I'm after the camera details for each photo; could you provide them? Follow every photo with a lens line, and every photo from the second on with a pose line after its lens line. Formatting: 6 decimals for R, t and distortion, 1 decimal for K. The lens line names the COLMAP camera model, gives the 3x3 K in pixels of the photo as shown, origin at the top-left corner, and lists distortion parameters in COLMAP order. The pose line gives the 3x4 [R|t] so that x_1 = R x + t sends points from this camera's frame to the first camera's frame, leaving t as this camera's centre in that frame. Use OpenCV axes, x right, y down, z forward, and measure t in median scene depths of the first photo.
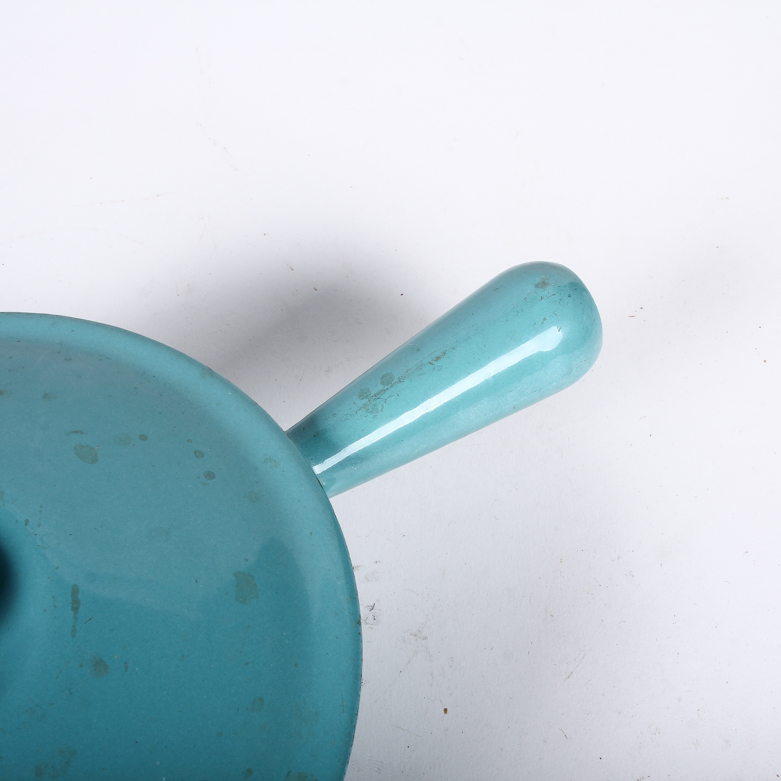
lens RADIAL K [[1351.8, 0, 390.5], [0, 1351.8, 390.5], [0, 0, 1]] dist [-0.119424, 0.135399]
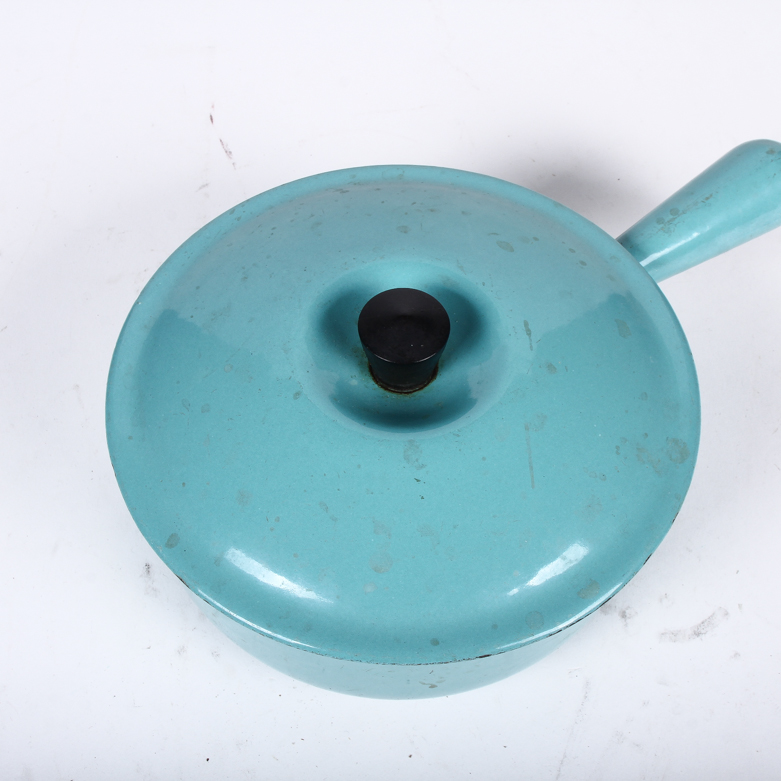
lens RADIAL K [[1351.8, 0, 390.5], [0, 1351.8, 390.5], [0, 0, 1]] dist [-0.119424, 0.135399]
pose [[0.998185, 0.001184, 0.060206, -0.402590], [-0.001193, 0.999999, 0.000125, 0.188130], [-0.060206, -0.000197, 0.998186, -0.446519]]
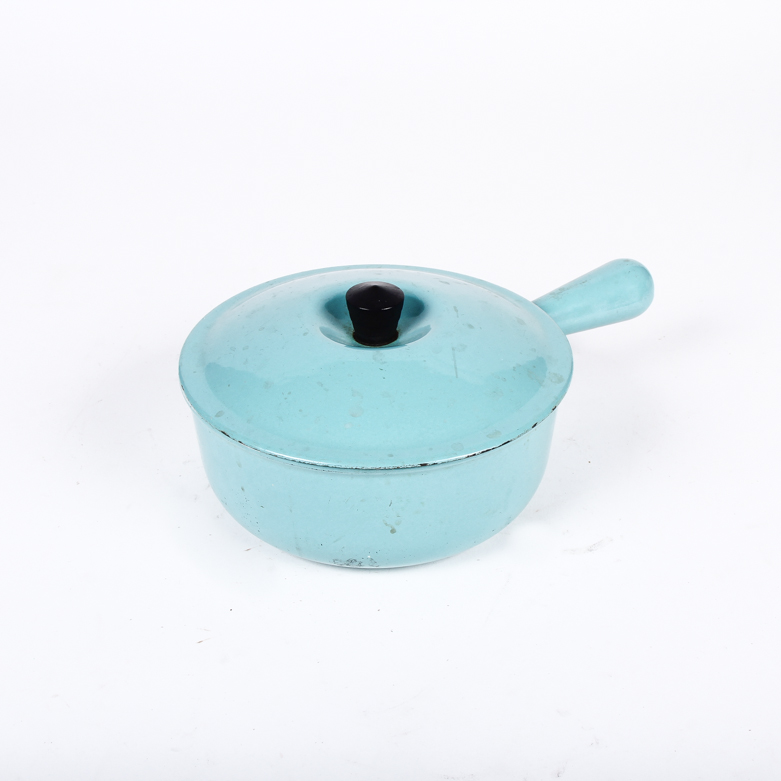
lens RADIAL K [[1351.8, 0, 390.5], [0, 1351.8, 390.5], [0, 0, 1]] dist [-0.119424, 0.135399]
pose [[0.998959, 0.027357, 0.036497, -0.360448], [-0.009599, 0.908337, -0.418130, 1.067066], [-0.044590, 0.417344, 0.907654, -0.919351]]
